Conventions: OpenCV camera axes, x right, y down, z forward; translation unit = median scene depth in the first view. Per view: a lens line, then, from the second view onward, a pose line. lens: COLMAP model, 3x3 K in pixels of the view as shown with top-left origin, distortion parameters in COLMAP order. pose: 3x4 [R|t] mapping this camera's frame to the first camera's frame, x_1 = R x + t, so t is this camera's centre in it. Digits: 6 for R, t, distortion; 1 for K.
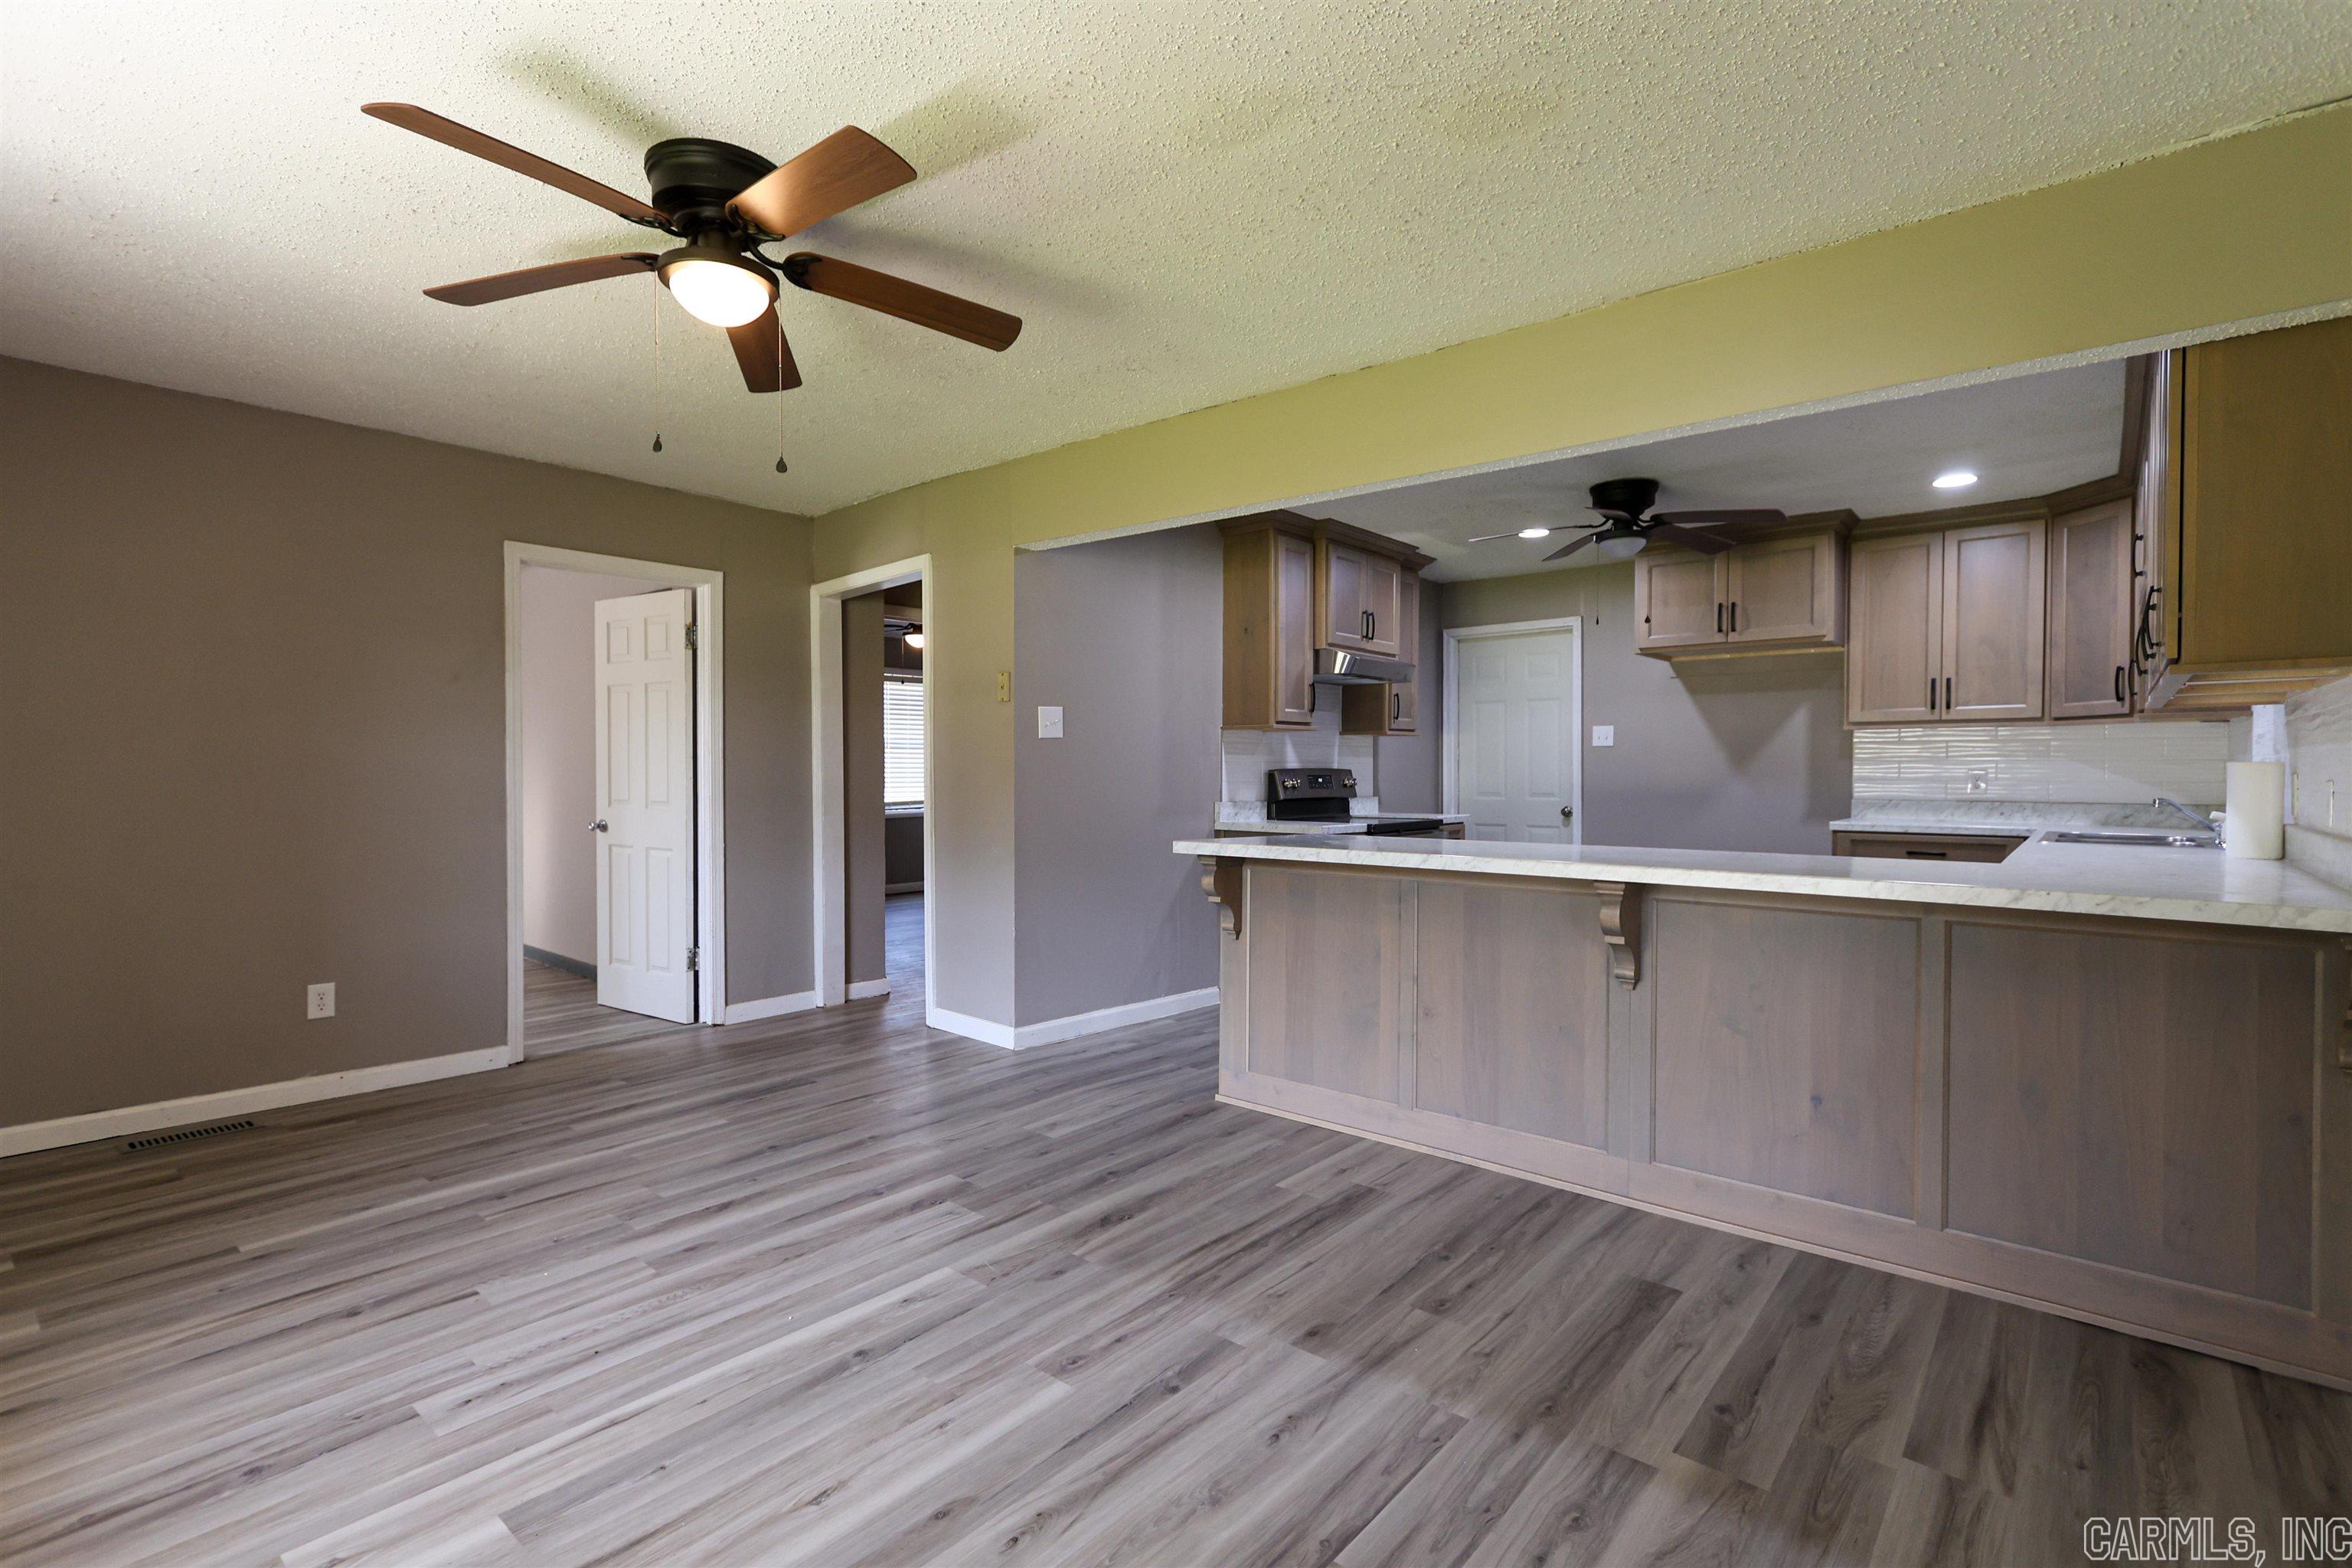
lens RADIAL K [[1114.2, 0, 1183.8], [0, 1114.2, 794.5], [0, 0, 1]] dist [0.002284, 0.002224]
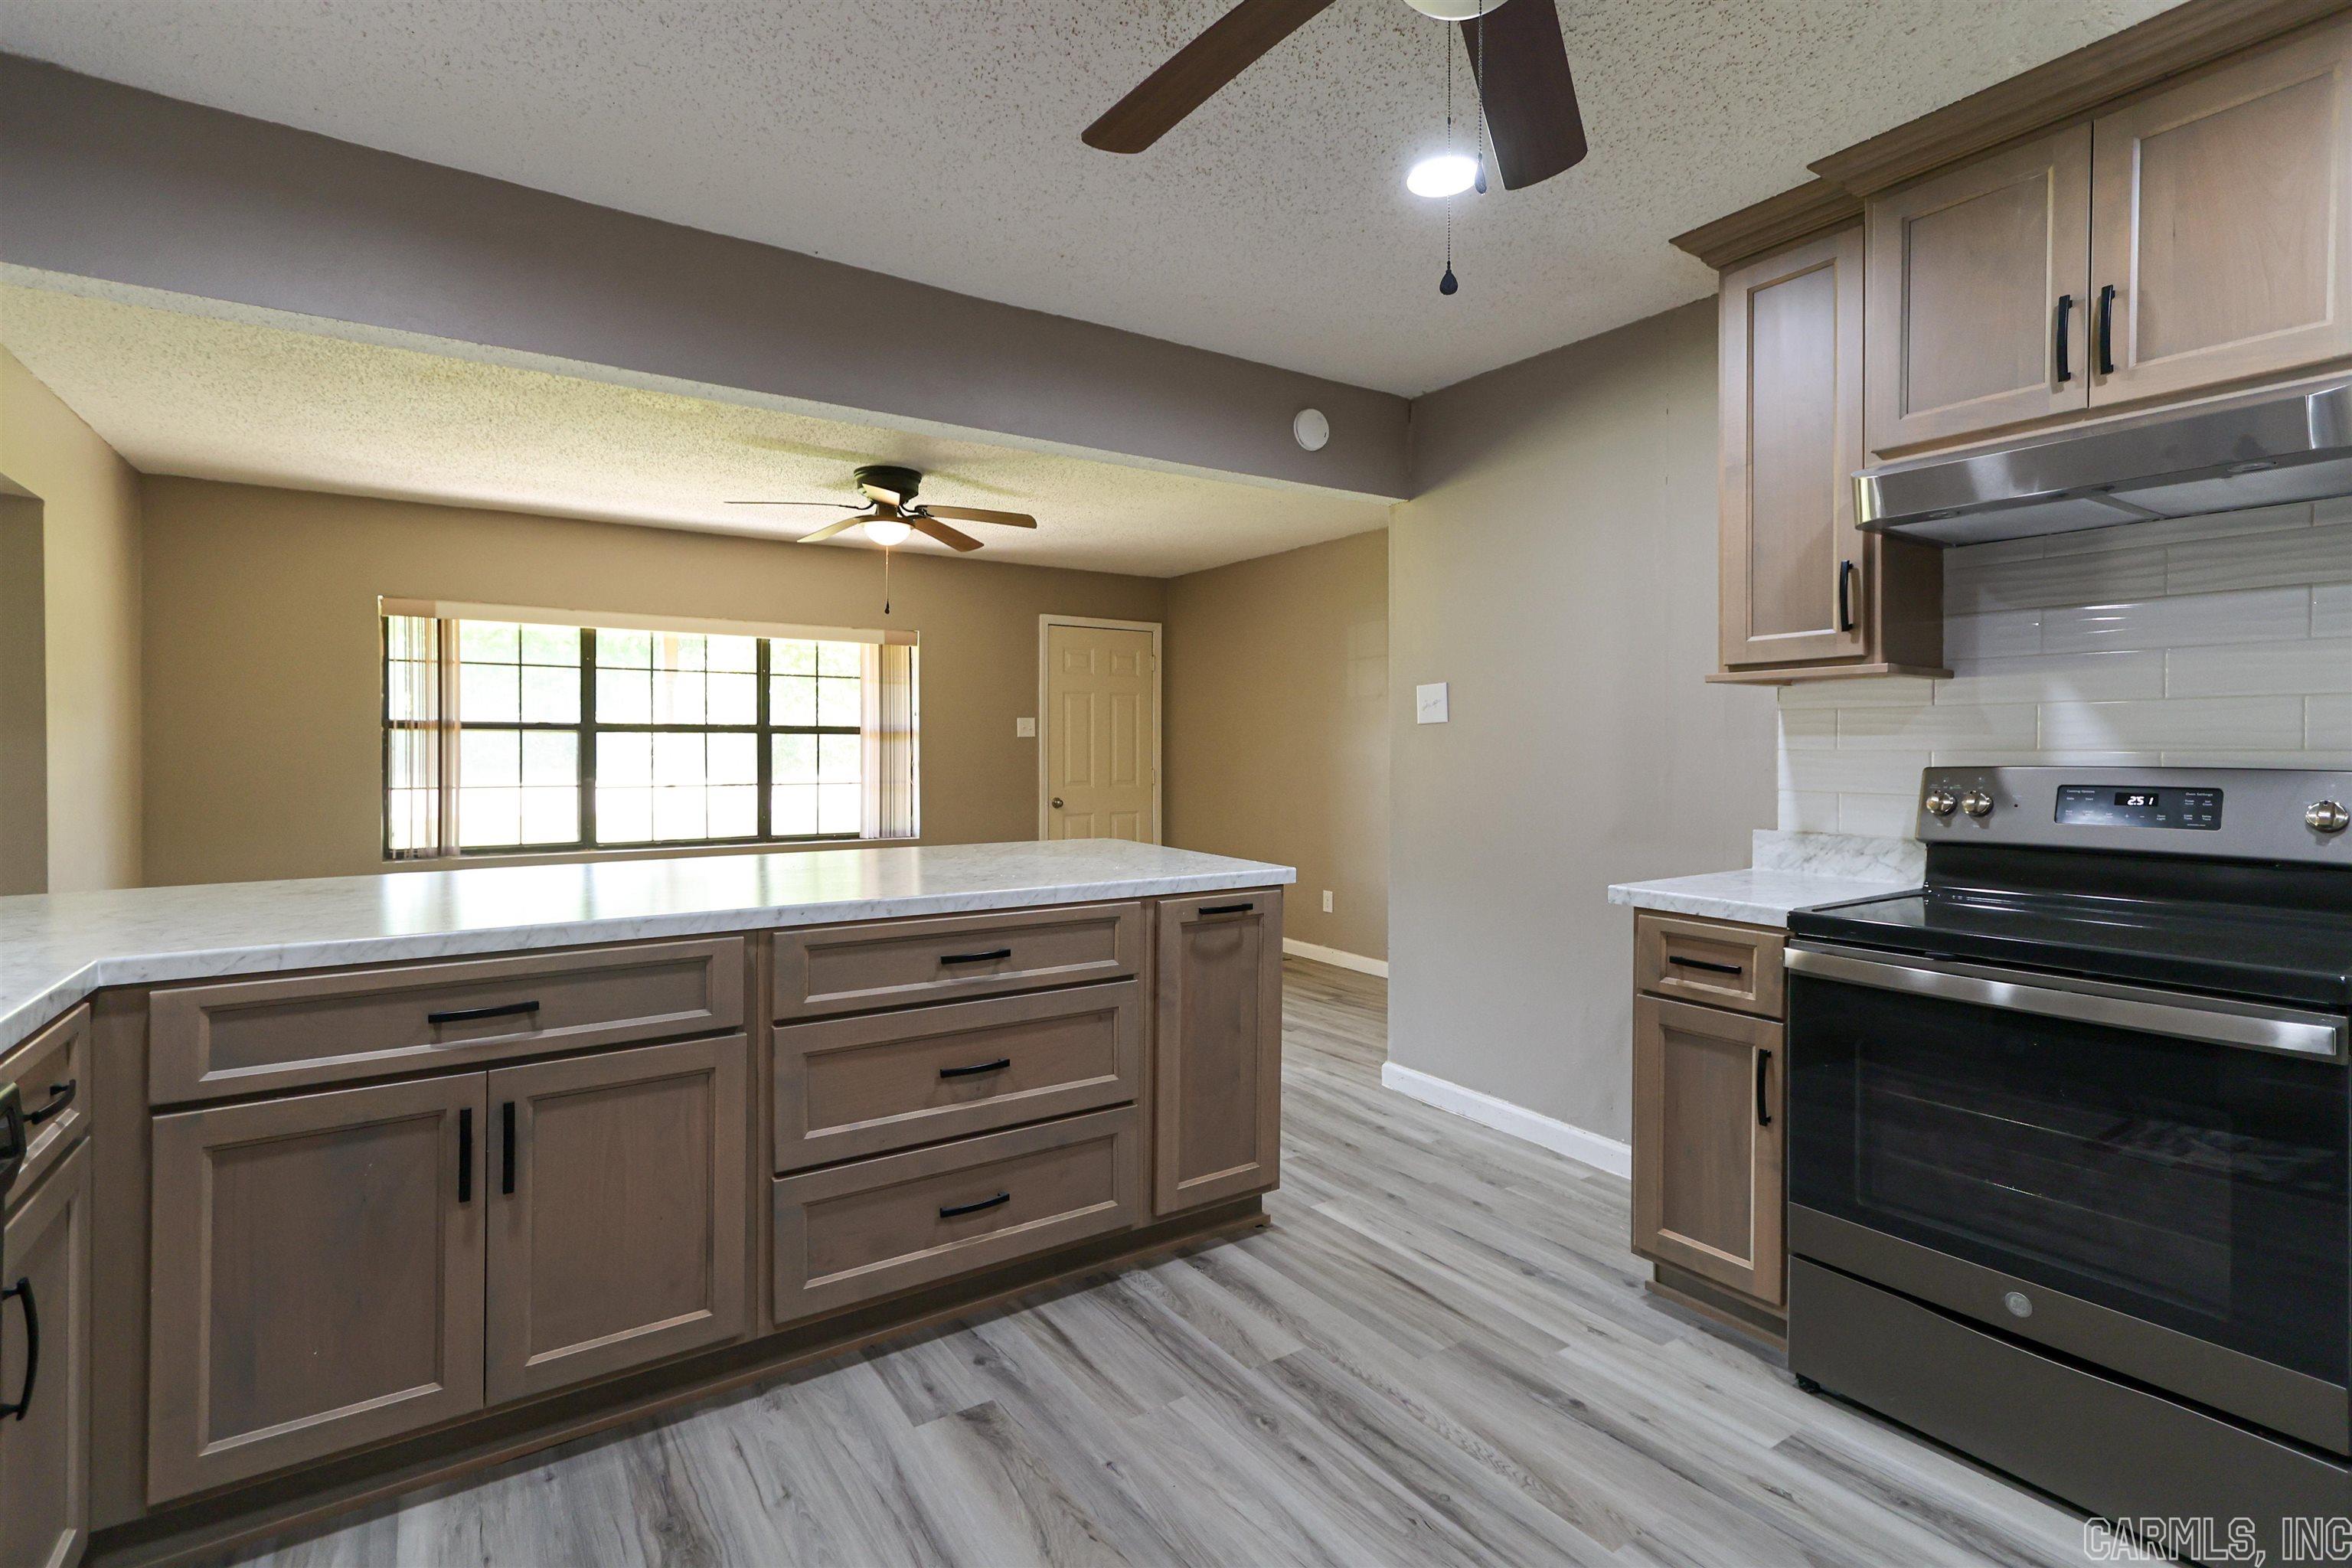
lens RADIAL K [[1114.2, 0, 1177.6], [0, 1114.2, 754.3], [0, 0, 1]] dist [0.002284, 0.002224]
pose [[-0.289506, 0.002524, -0.957173, 0.869097], [-0.021031, 0.999738, 0.008997, -0.039124], [0.956945, 0.022735, -0.289378, 1.306569]]
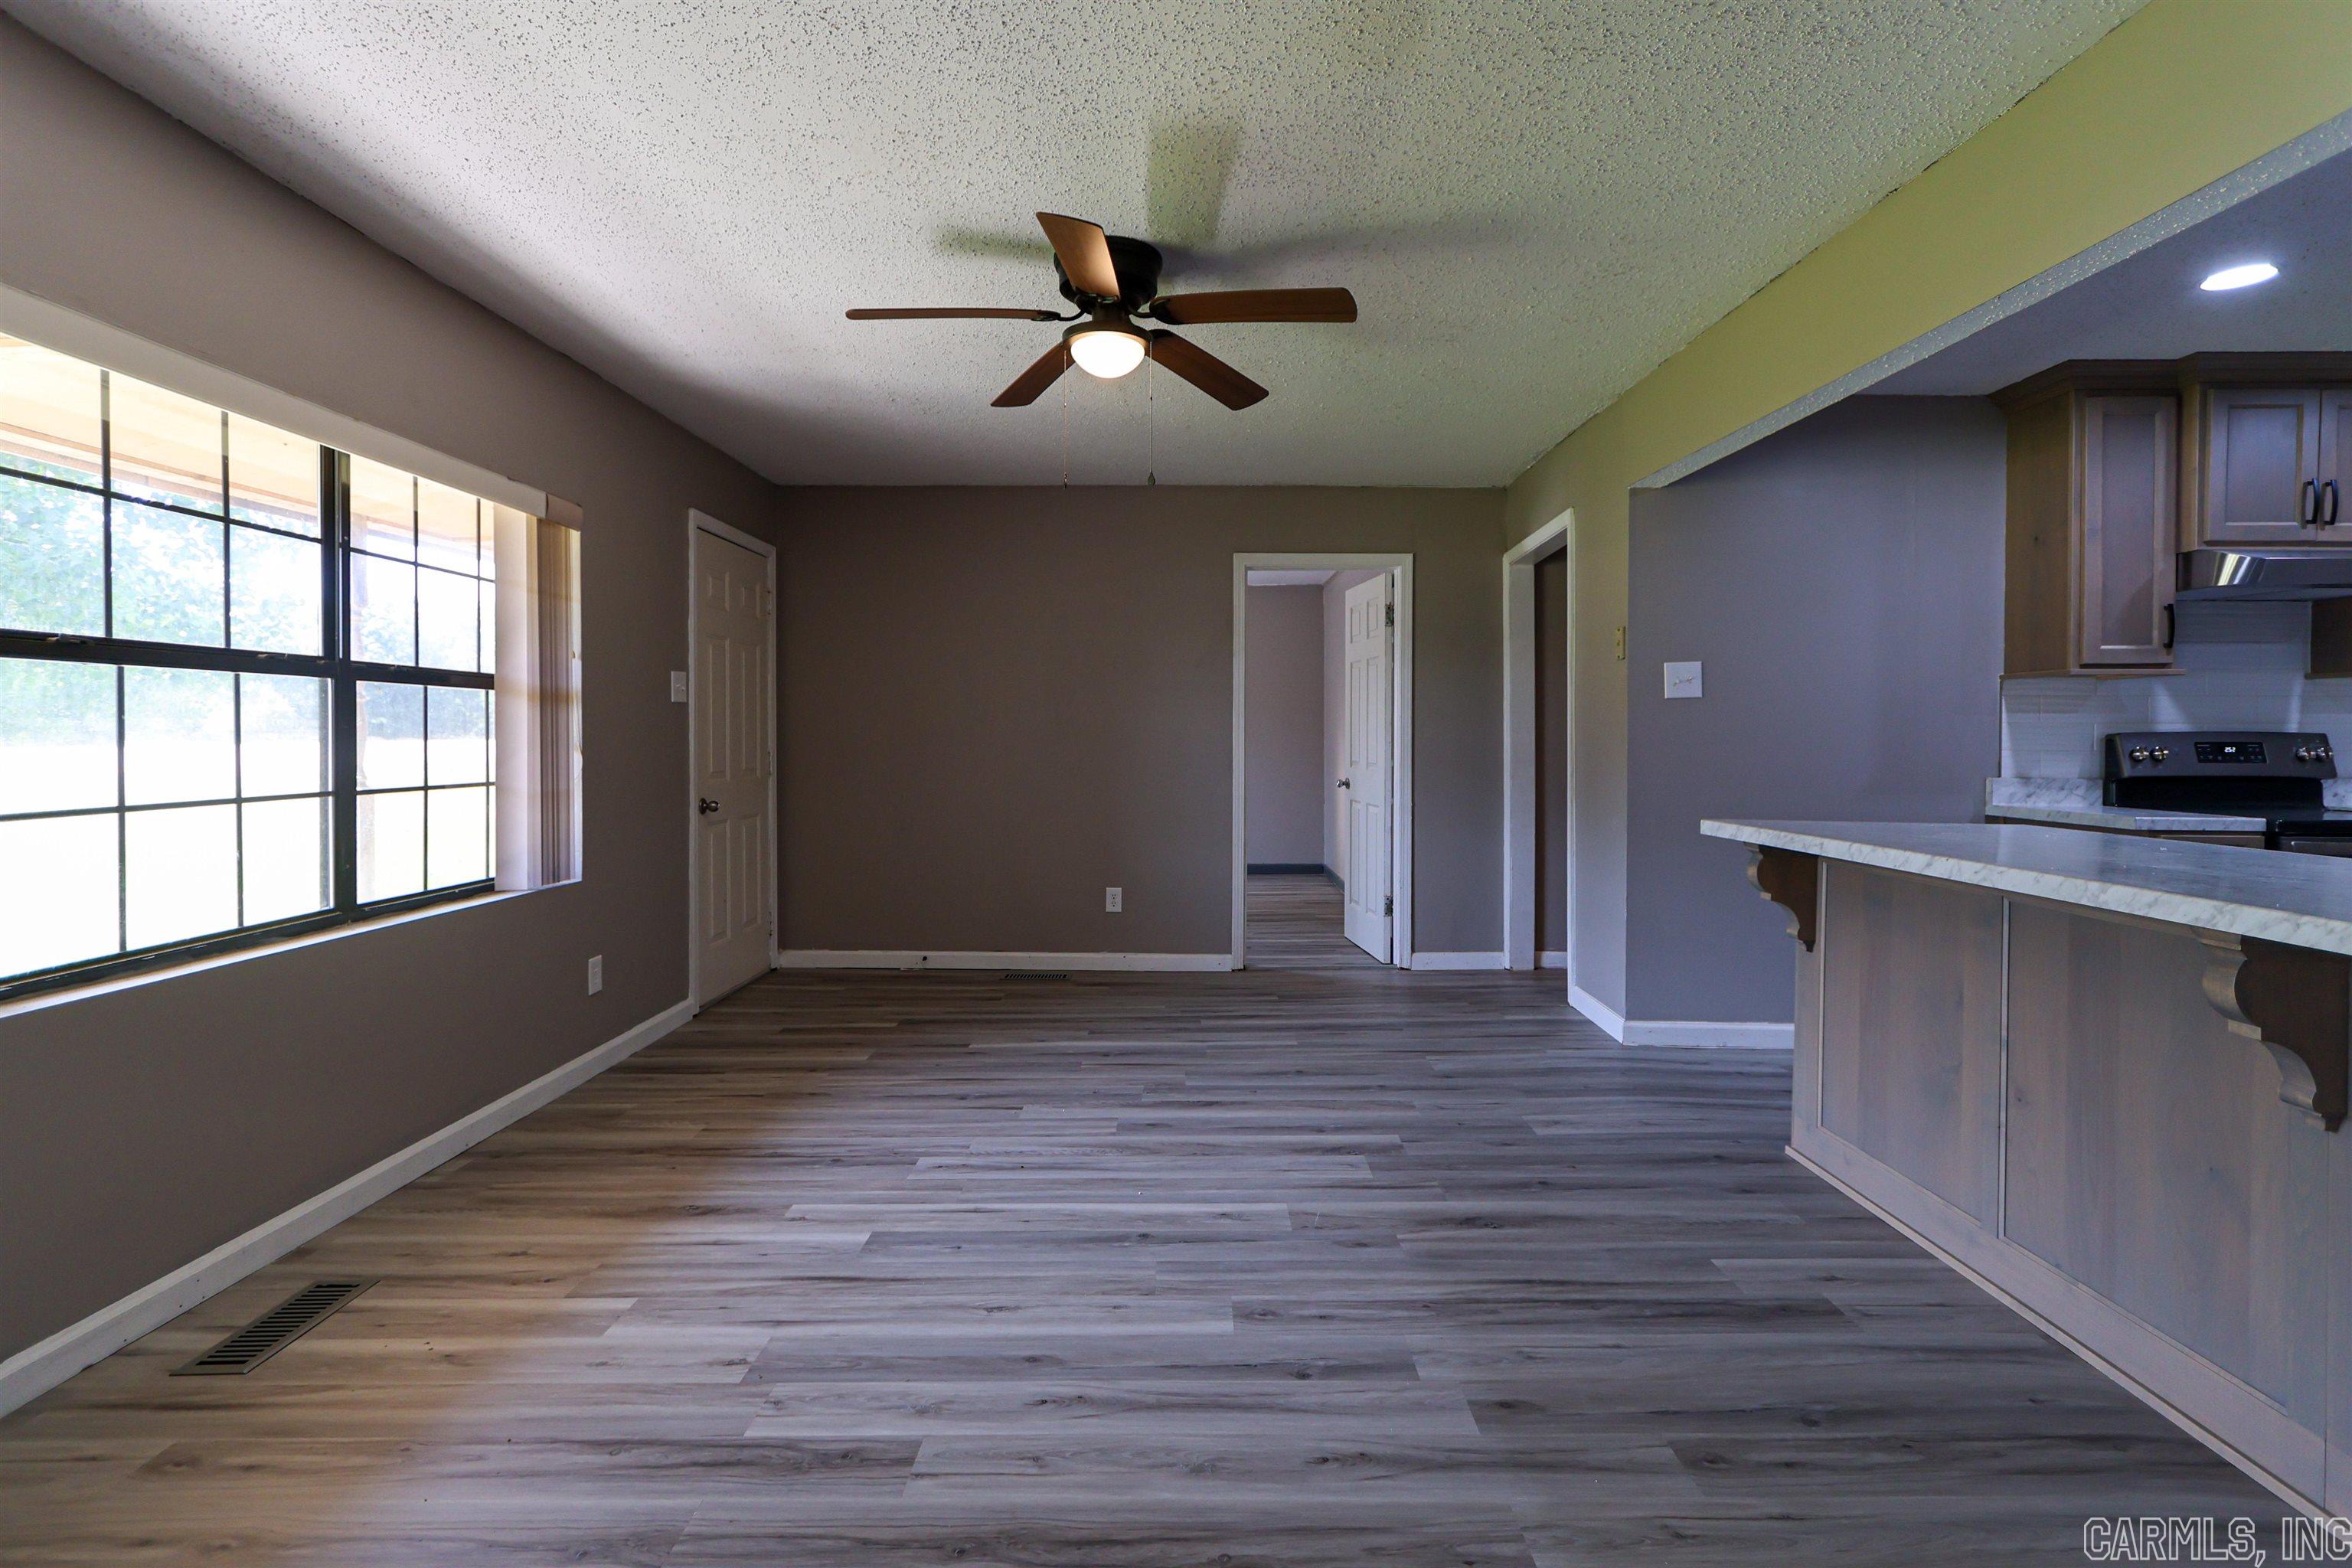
lens RADIAL K [[1114.2, 0, 1167.3], [0, 1114.2, 755.3], [0, 0, 1]] dist [0.002284, 0.002224]
pose [[0.636502, 0.012301, -0.771177, 0.370855], [-0.016597, 0.999860, 0.002250, -0.001421], [0.771097, 0.011367, 0.636617, 0.164865]]
